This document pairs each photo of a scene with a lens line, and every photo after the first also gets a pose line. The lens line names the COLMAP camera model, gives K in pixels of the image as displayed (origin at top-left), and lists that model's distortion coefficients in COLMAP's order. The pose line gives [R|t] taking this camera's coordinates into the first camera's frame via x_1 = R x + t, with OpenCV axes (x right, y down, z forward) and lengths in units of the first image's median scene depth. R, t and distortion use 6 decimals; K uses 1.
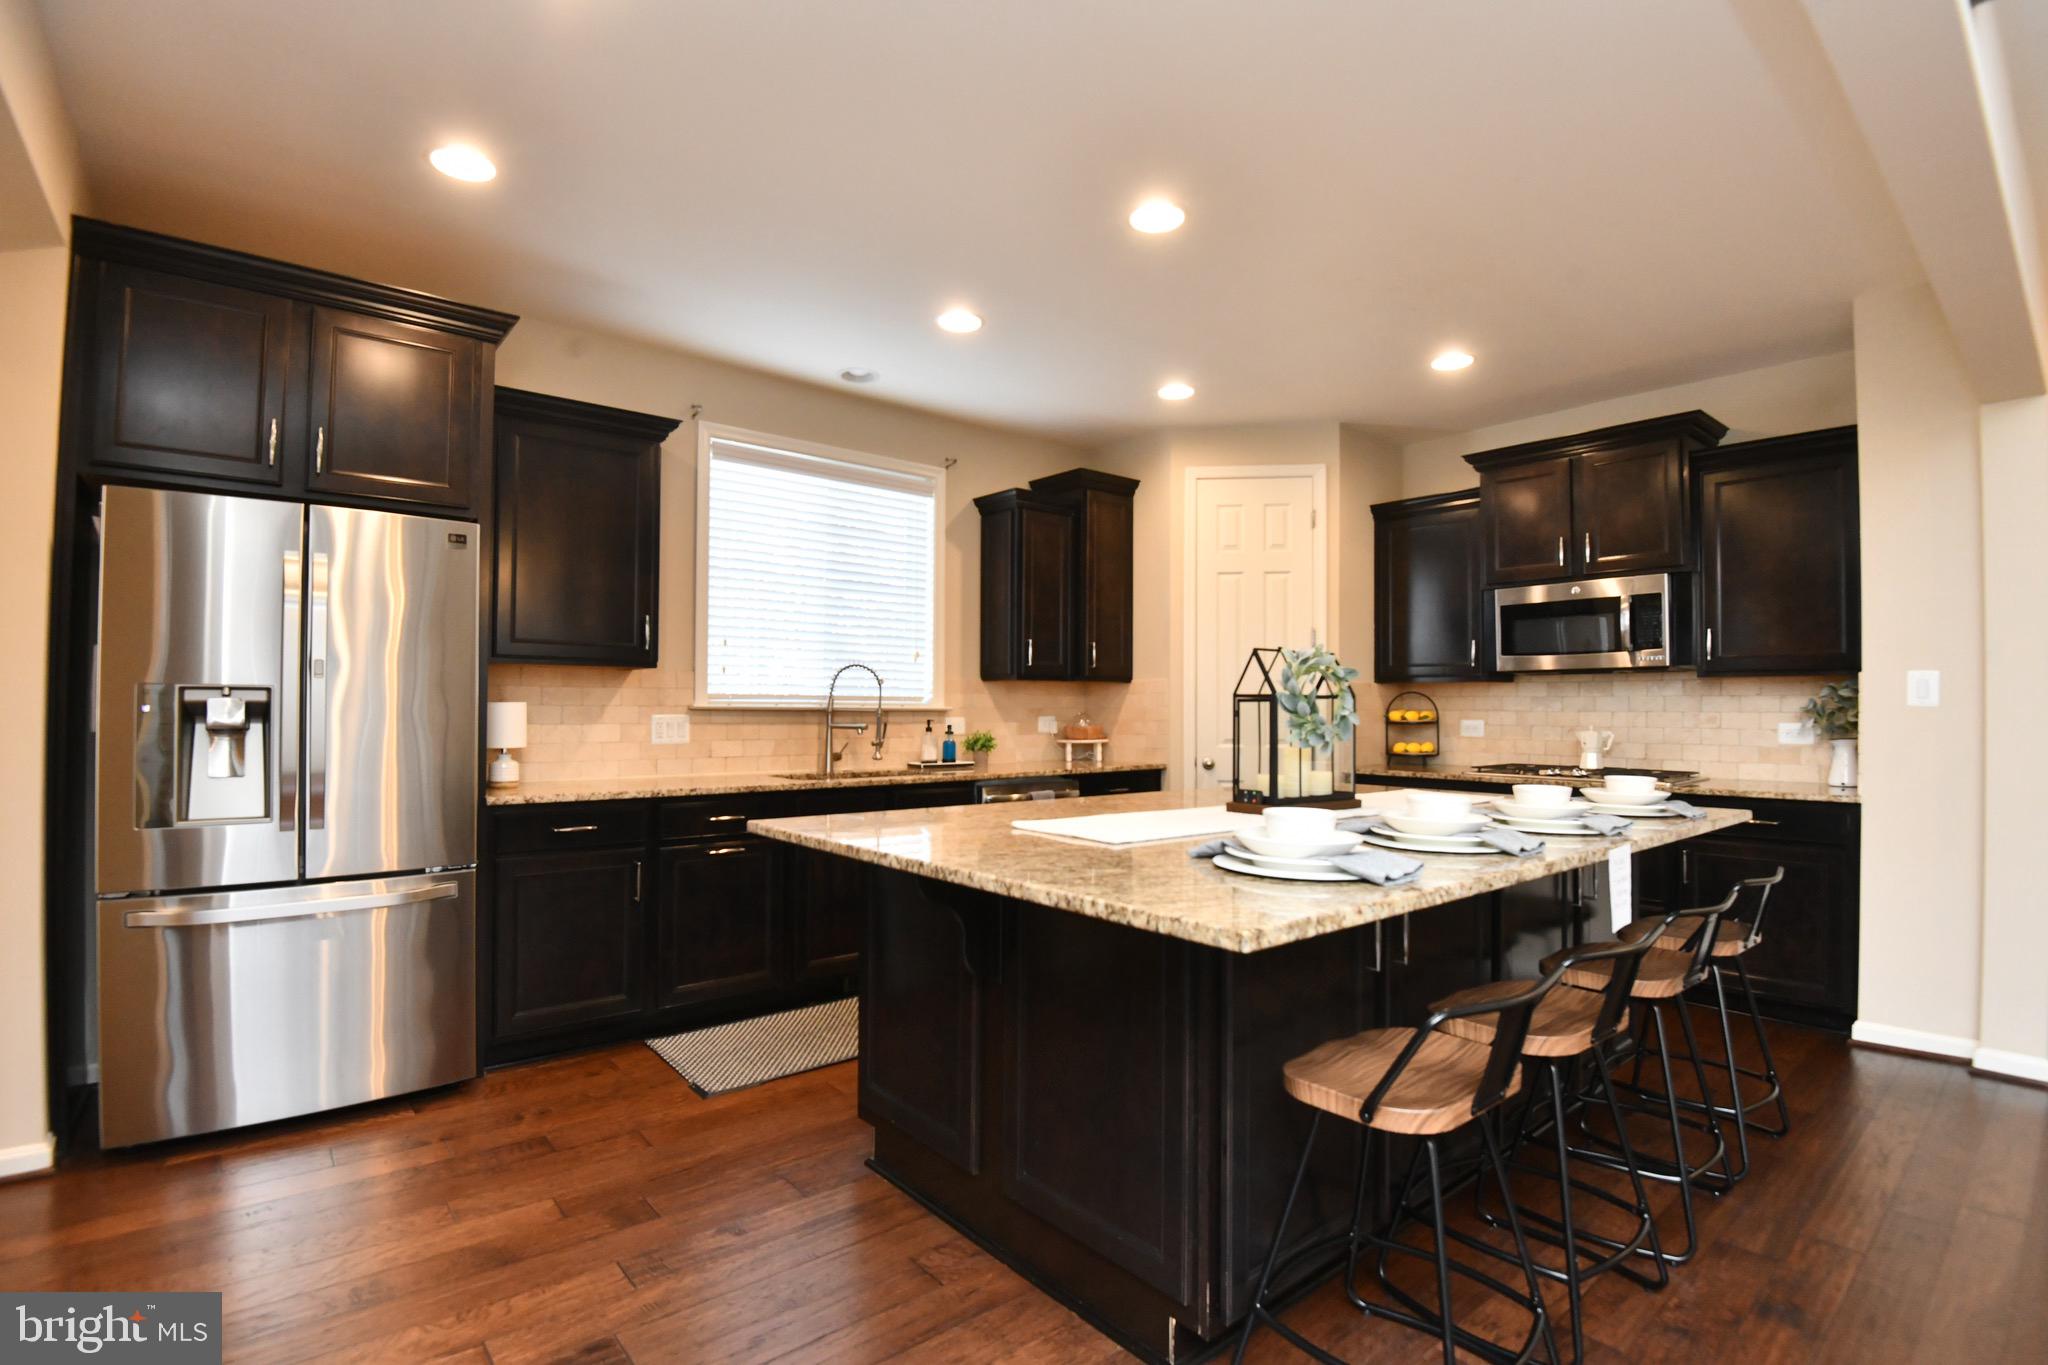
lens RADIAL K [[954.8, 0, 1020.6], [0, 954.8, 694.4], [0, 0, 1]] dist [0.000748, -0.028786]
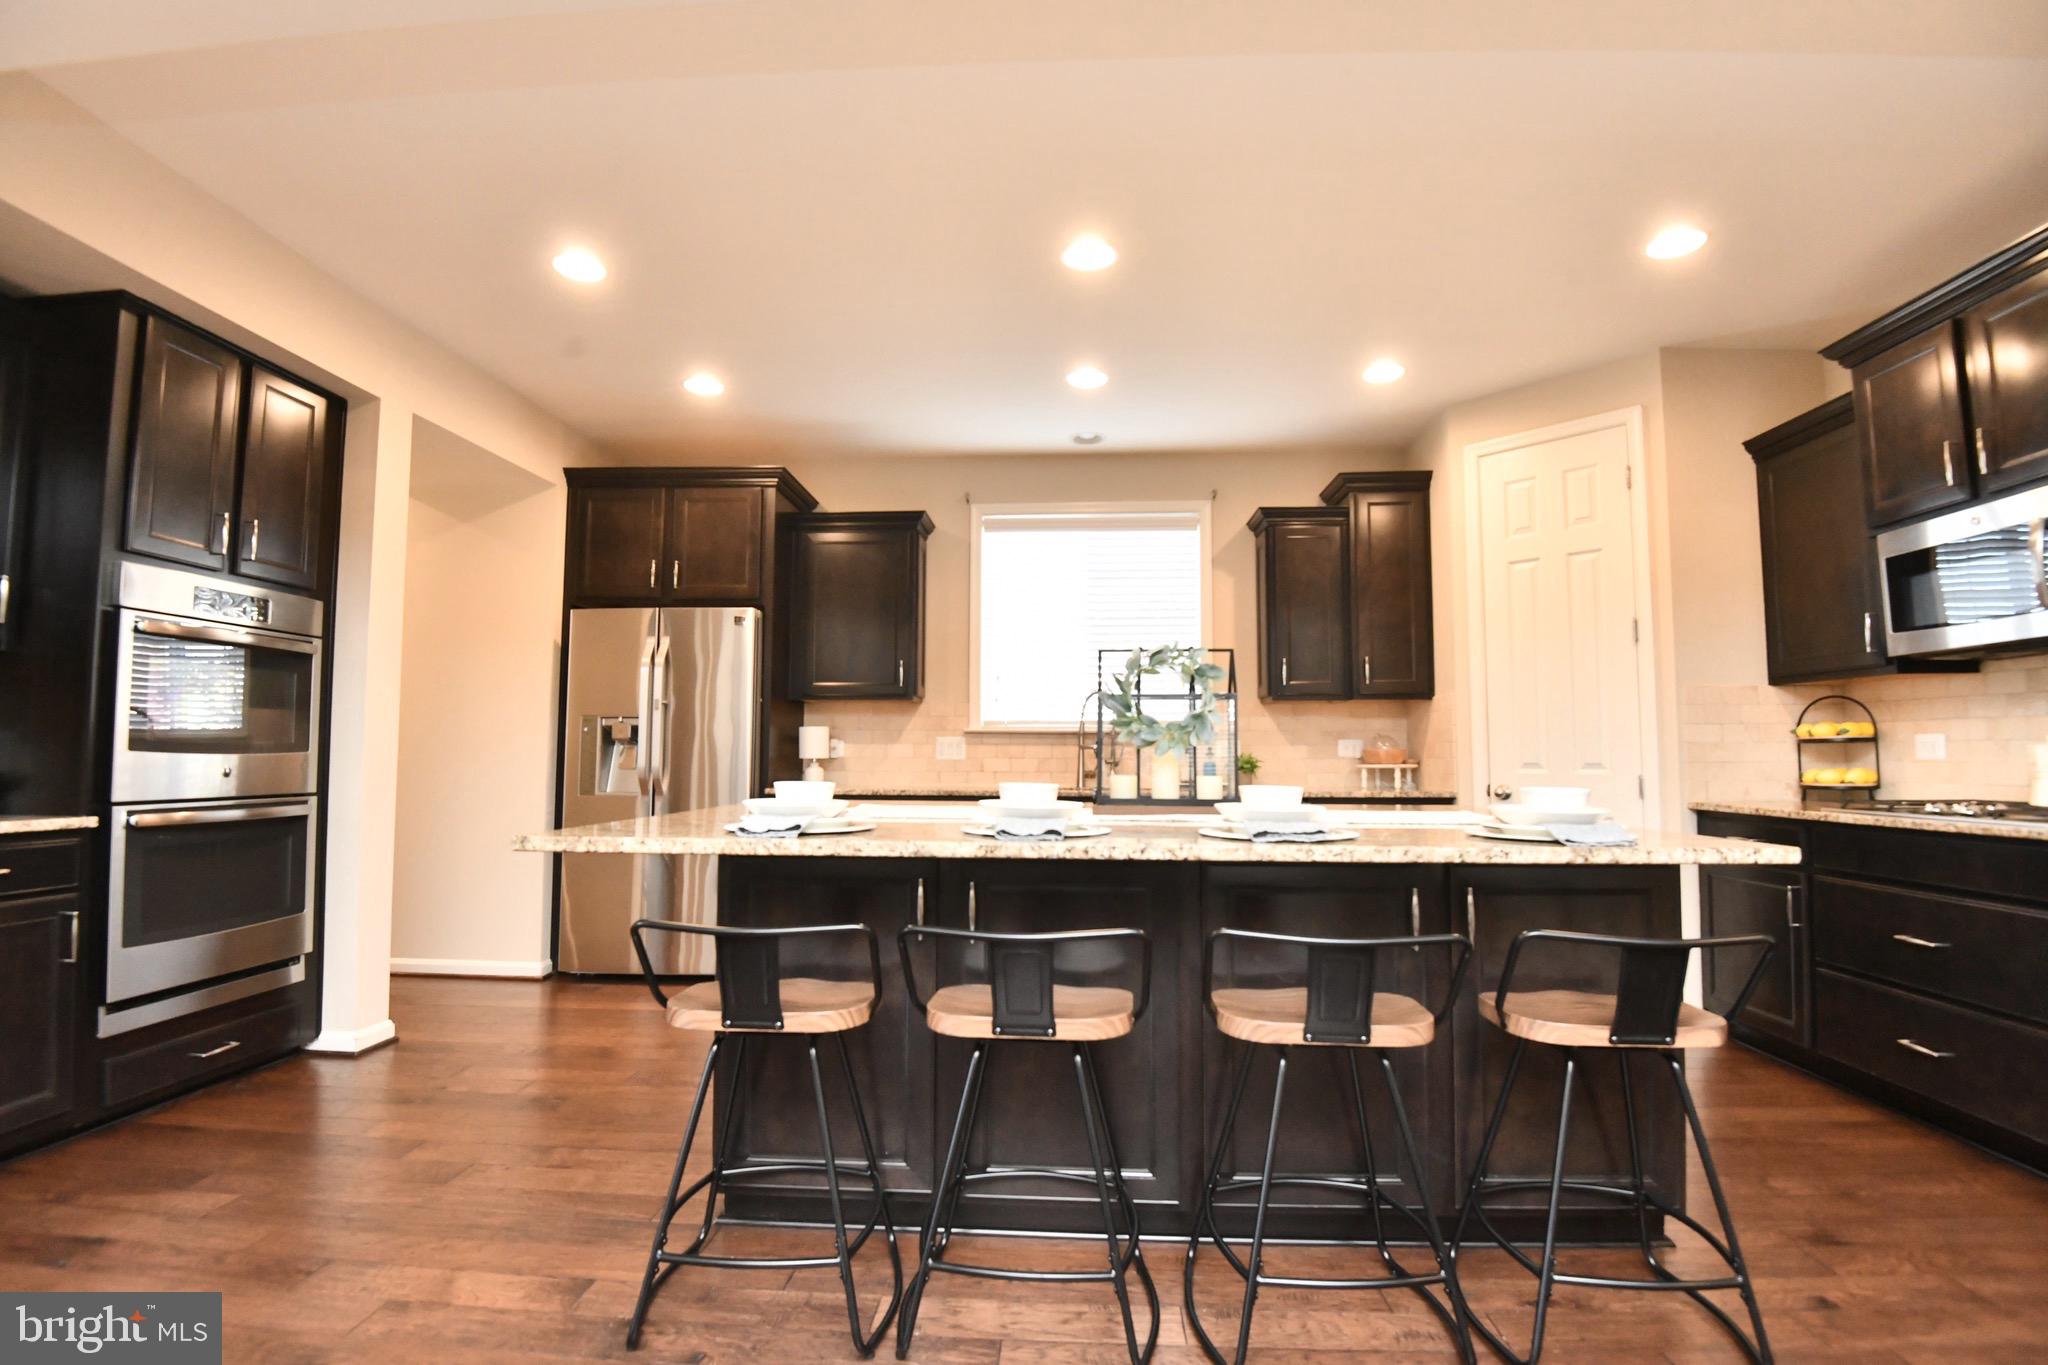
lens RADIAL K [[954.8, 0, 1020.6], [0, 954.8, 694.4], [0, 0, 1]] dist [0.000748, -0.028786]
pose [[0.728766, -0.045242, -0.683266, 0.498835], [0.011281, 0.998473, -0.054081, 0.029859], [0.684670, 0.031704, 0.728164, 0.115748]]
